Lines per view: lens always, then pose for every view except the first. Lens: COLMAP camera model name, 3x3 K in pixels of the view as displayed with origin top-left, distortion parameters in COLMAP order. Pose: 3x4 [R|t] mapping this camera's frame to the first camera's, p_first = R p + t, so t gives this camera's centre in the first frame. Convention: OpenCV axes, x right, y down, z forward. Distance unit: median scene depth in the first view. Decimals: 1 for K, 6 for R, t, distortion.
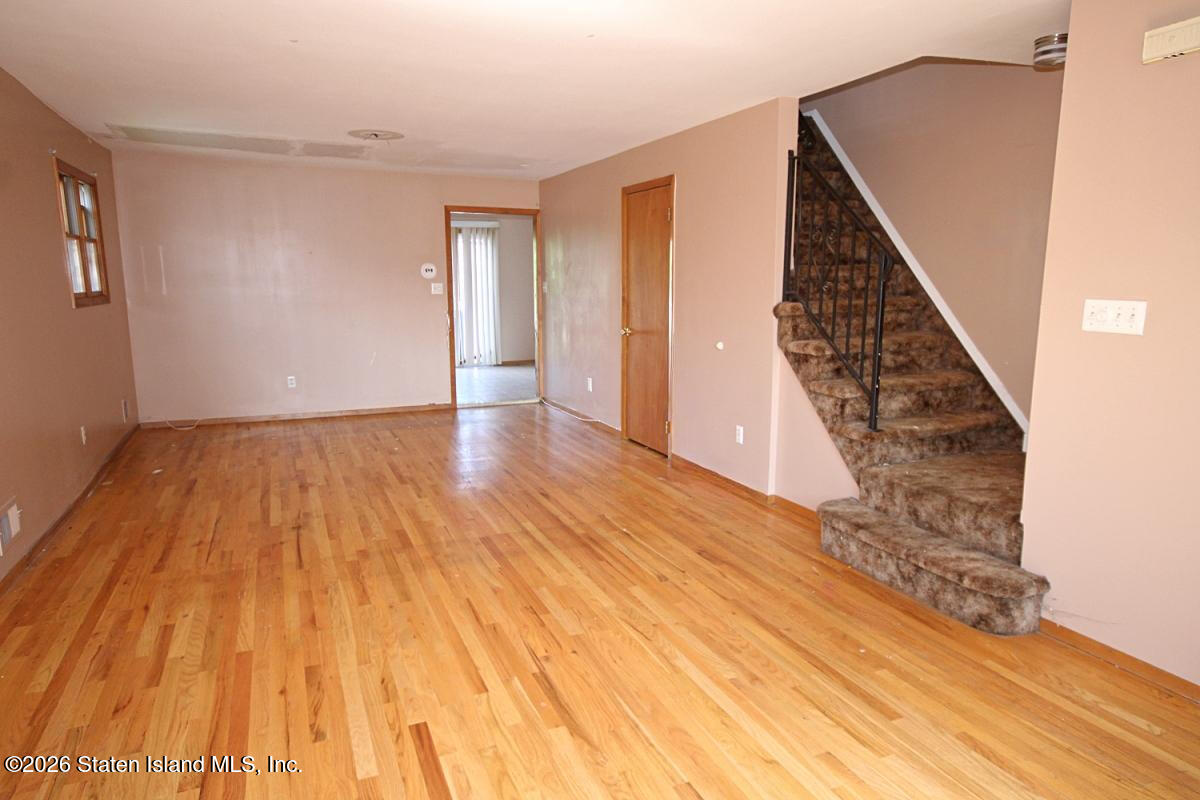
lens RADIAL K [[727.3, 0, 600.0], [0, 727.3, 400.0], [0, 0, 1]] dist [0.019037, 0.000156]
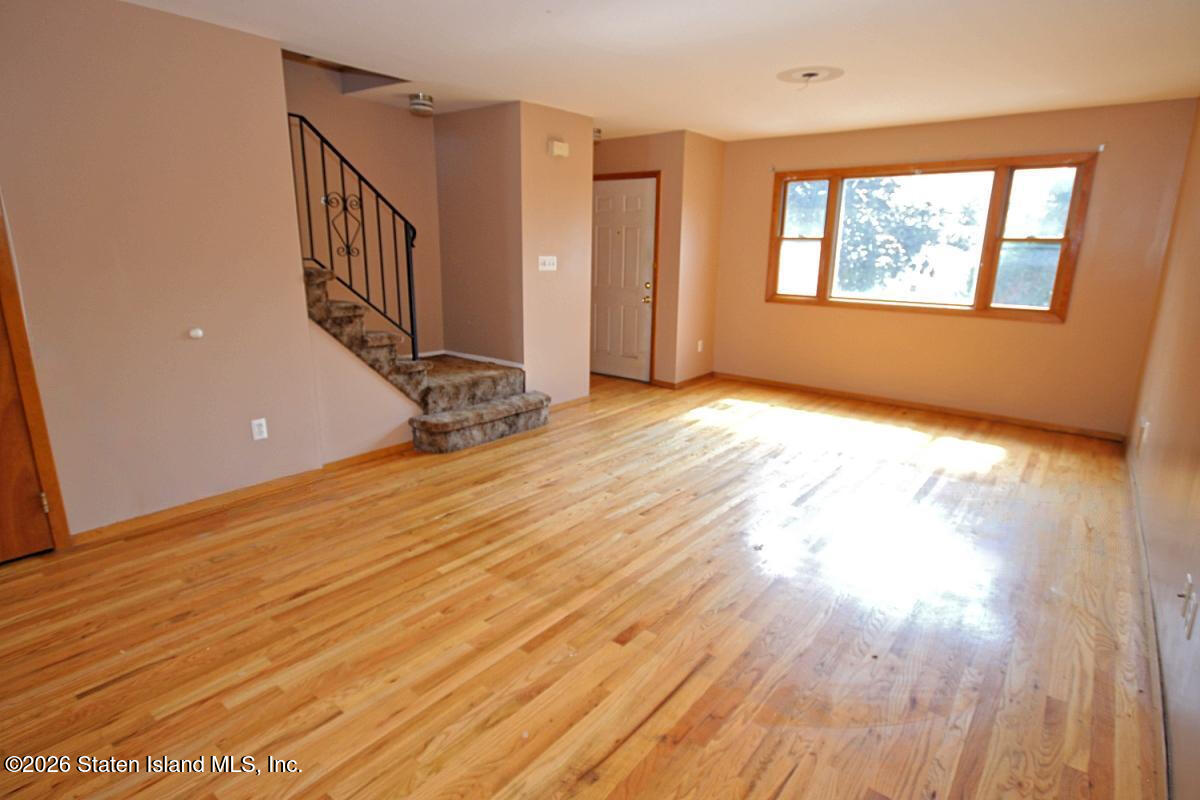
lens RADIAL K [[593.3, 0, 607.4], [0, 593.3, 398.8], [0, 0, 1]] dist [0.000376, 0.001194]
pose [[-0.446620, -0.224497, 0.866102, -0.721902], [0.138883, 0.938882, 0.314979, -0.182802], [-0.883879, 0.260963, -0.388144, 1.107803]]
